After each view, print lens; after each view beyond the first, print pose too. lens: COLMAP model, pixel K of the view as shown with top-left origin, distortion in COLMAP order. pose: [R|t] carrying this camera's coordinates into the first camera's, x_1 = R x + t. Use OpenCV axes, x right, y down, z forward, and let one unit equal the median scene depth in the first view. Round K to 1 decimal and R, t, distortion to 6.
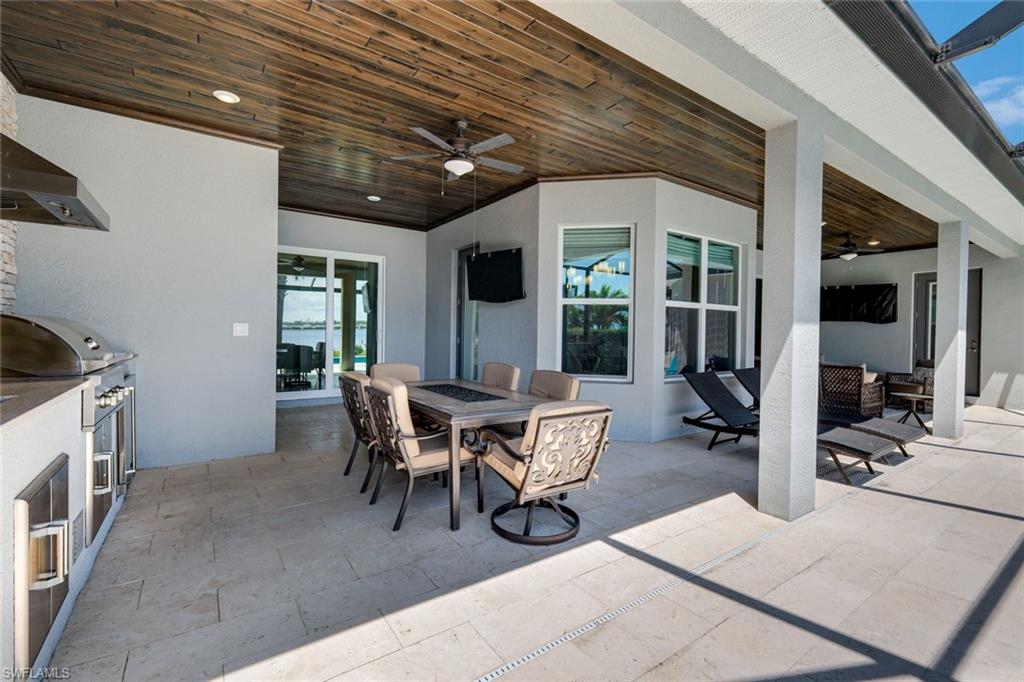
lens RADIAL K [[451.6, 0, 505.7], [0, 451.6, 344.2], [0, 0, 1]] dist [-0.000108, -0.000082]
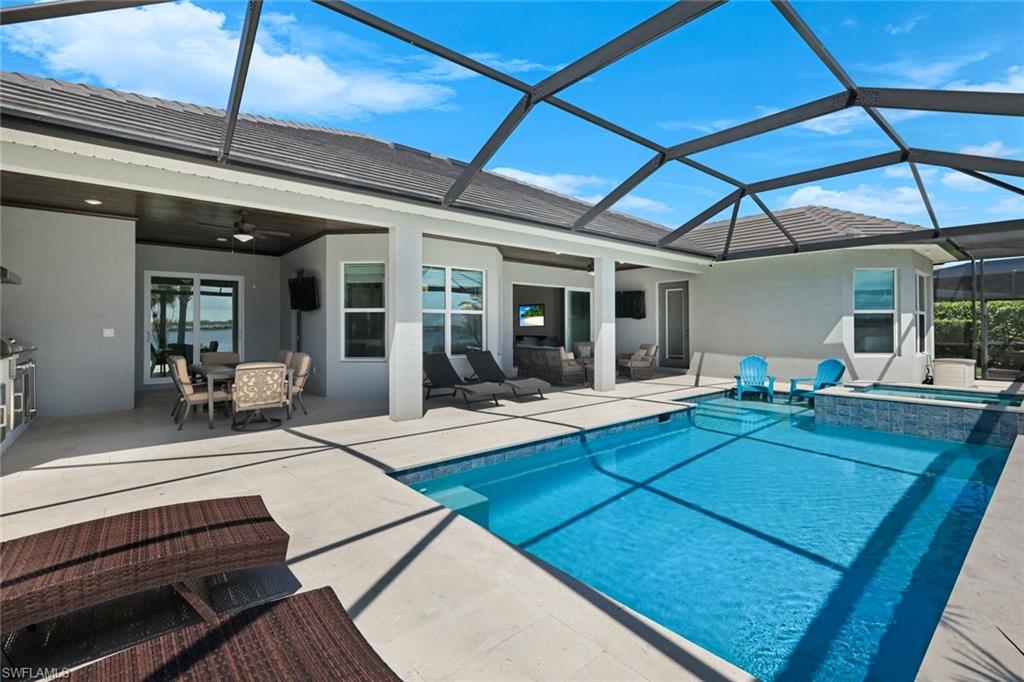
lens RADIAL K [[456.5, 0, 516.5], [0, 456.5, 332.6], [0, 0, 1]] dist [-0.000236, -0.000491]
pose [[0.992586, -0.019452, 0.119976, 0.643720], [0.021626, 0.999624, -0.016846, 0.025540], [-0.119603, 0.019316, 0.992634, -0.771554]]
